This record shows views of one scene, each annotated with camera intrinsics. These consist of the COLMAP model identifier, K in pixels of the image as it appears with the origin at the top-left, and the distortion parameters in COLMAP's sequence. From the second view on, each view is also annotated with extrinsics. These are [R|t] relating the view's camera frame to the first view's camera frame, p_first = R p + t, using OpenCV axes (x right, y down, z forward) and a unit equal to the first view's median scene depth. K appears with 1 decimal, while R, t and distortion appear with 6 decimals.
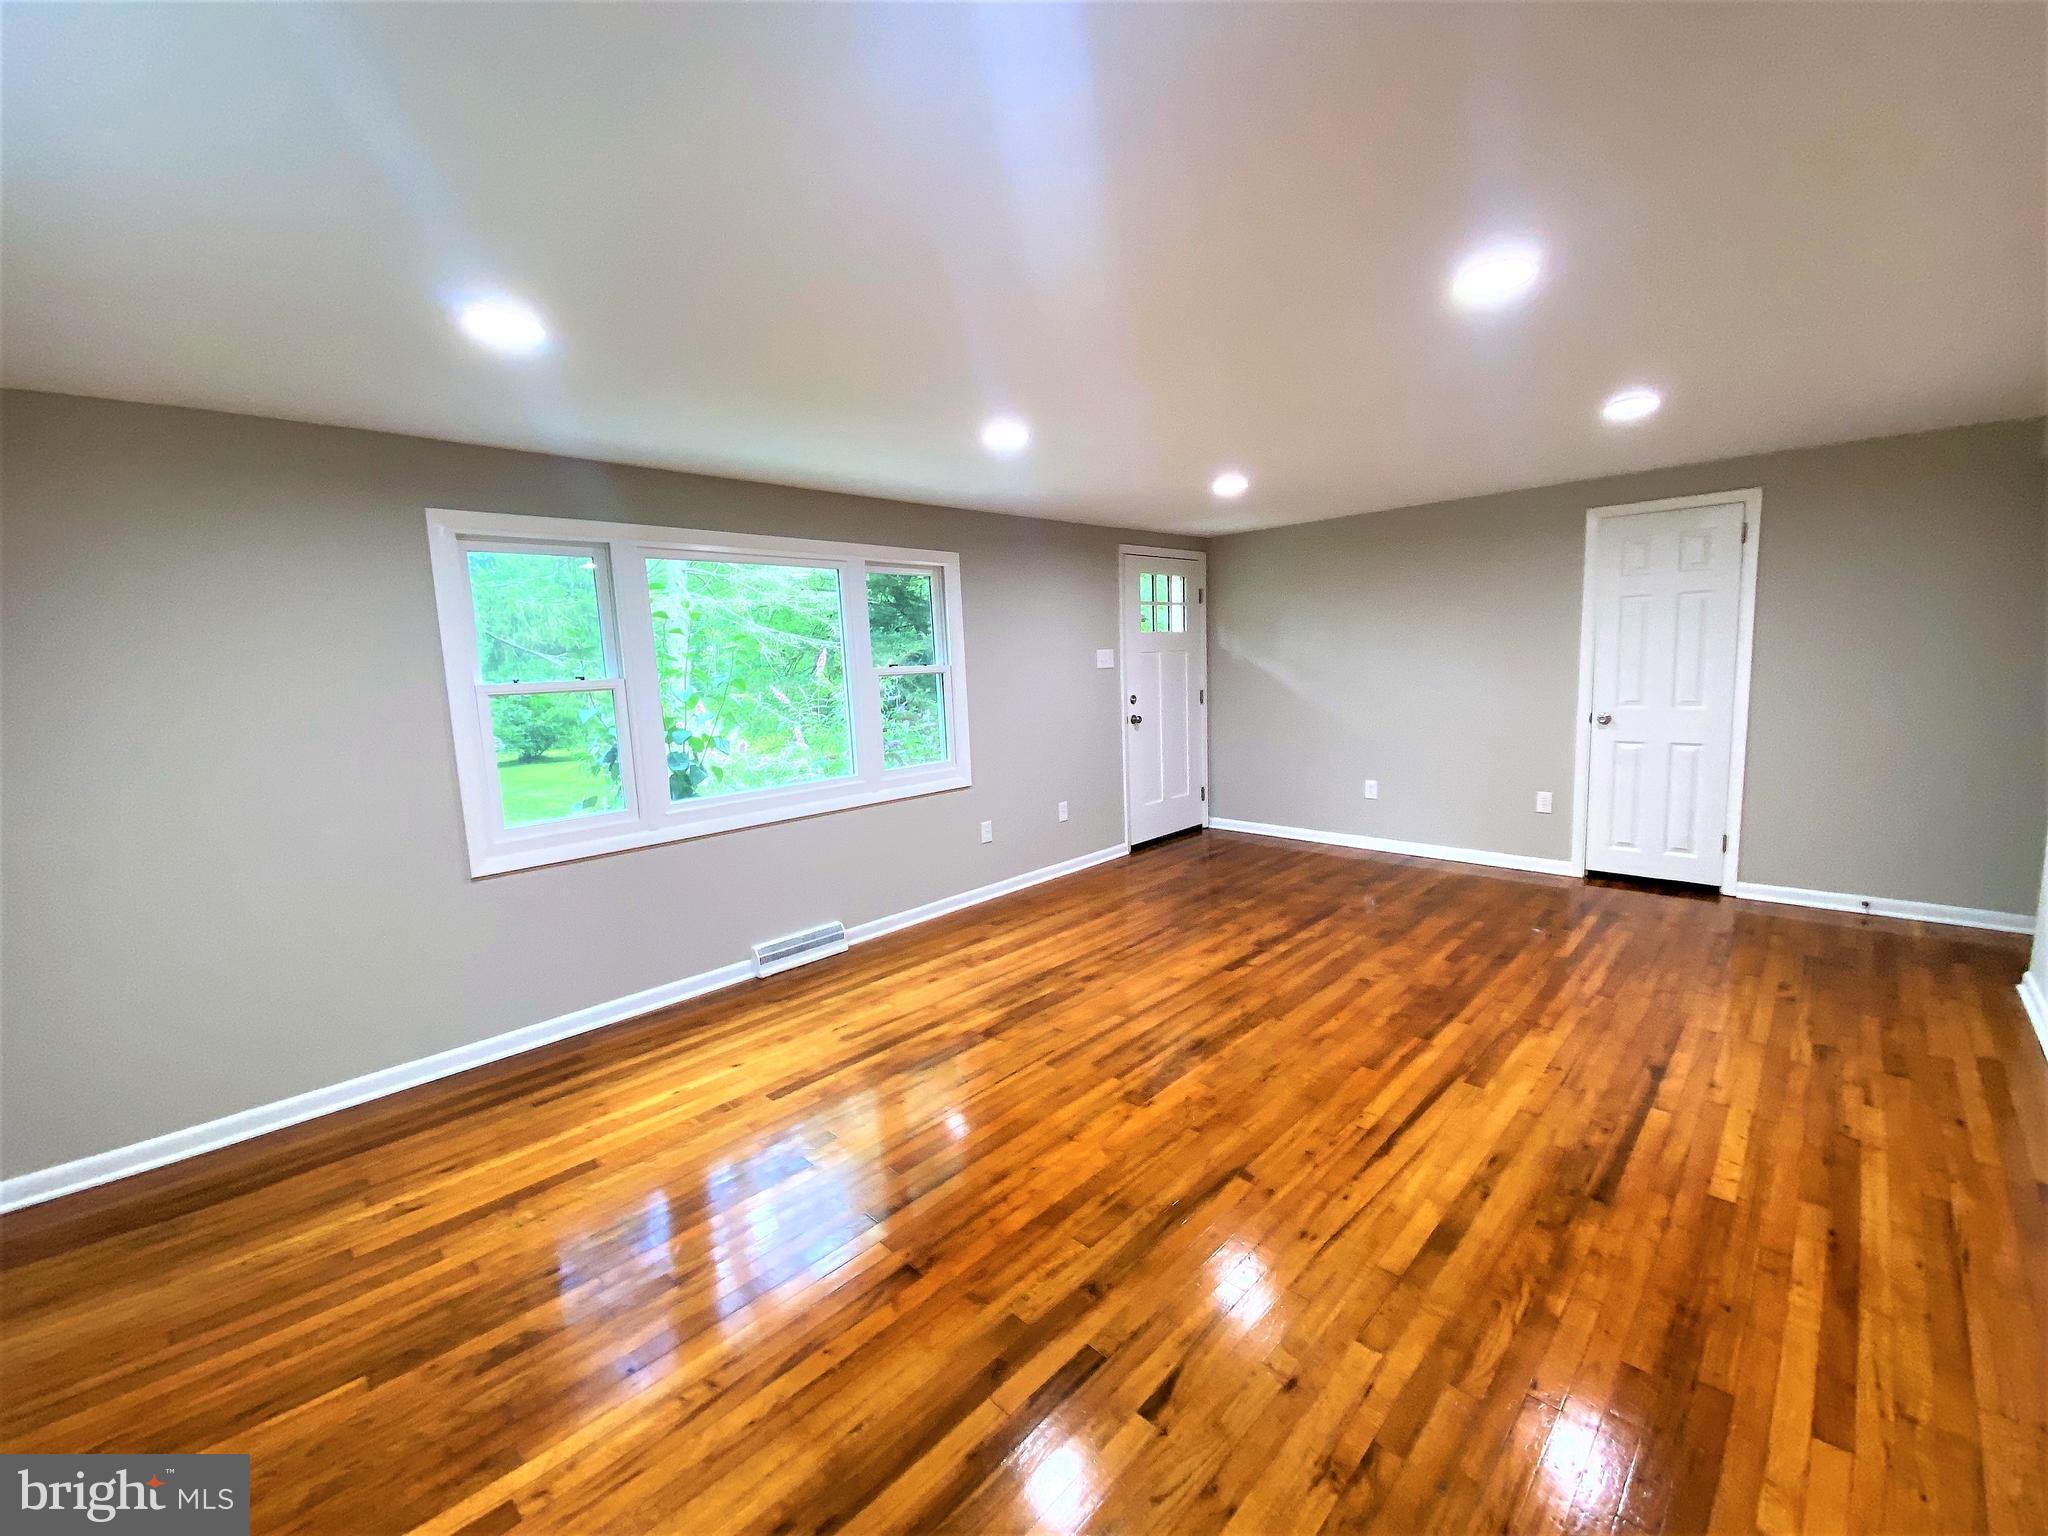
lens RADIAL K [[839.8, 0, 1015.4], [0, 839.8, 755.9], [0, 0, 1]] dist [0.007679, -0.012969]
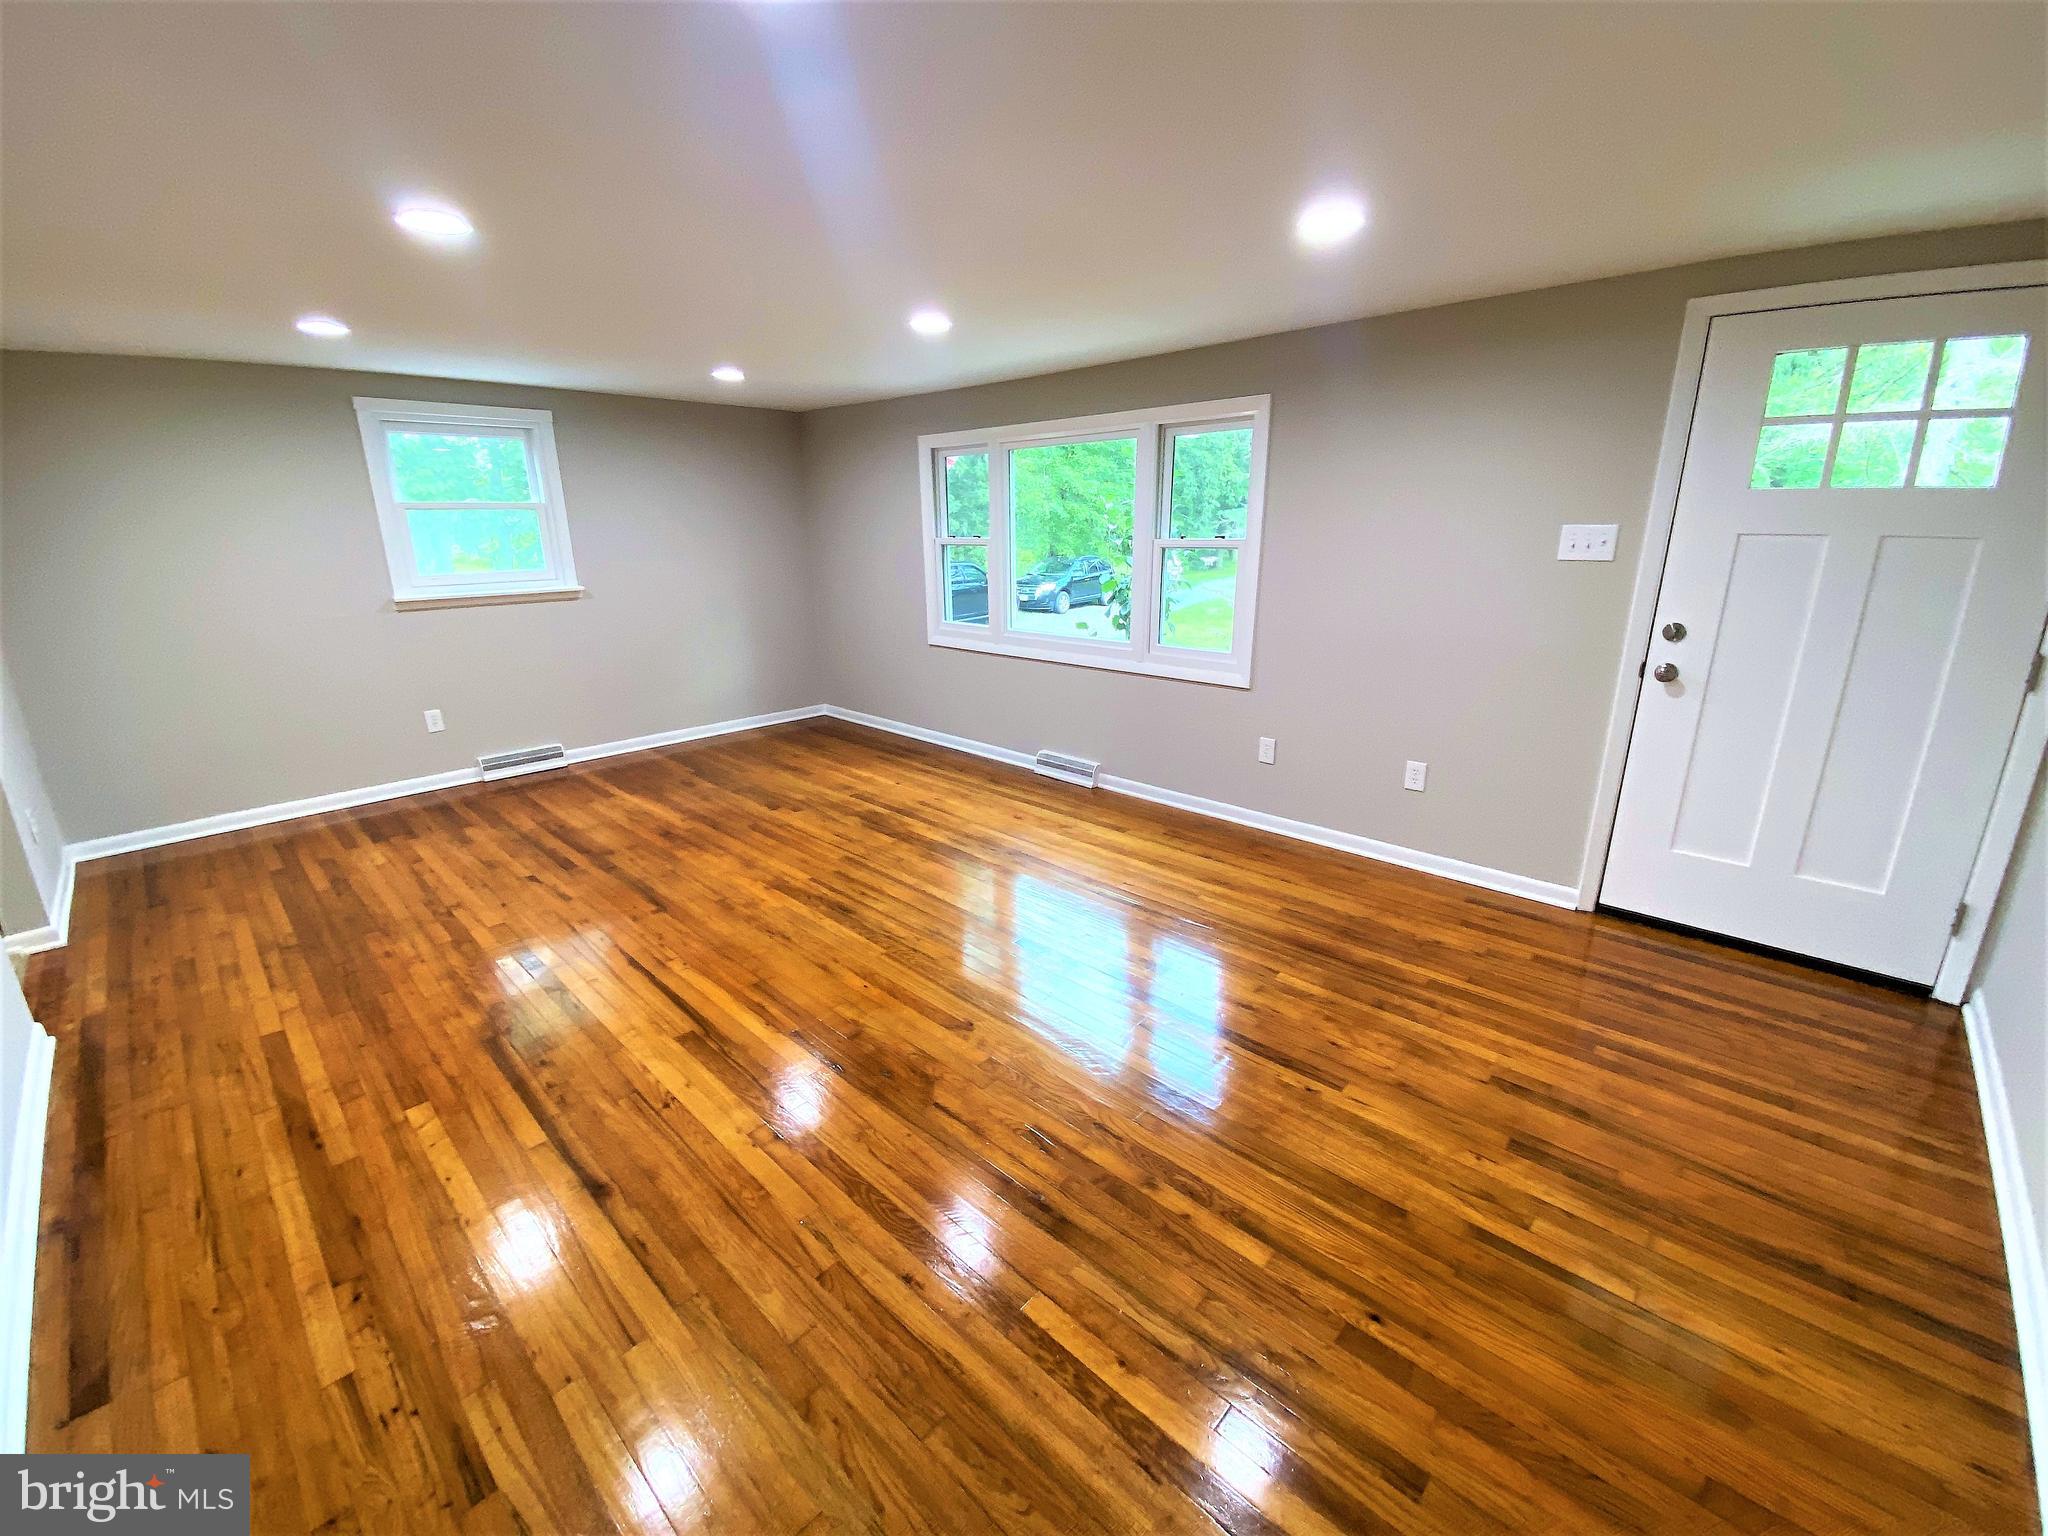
lens RADIAL K [[839.8, 0, 1012.2], [0, 839.8, 768.4], [0, 0, 1]] dist [0.007679, -0.012969]
pose [[0.010371, 0.324957, -0.945672, 1.121917], [-0.111800, 0.940170, 0.321841, -0.192169], [0.993677, 0.102388, 0.046080, 1.082018]]
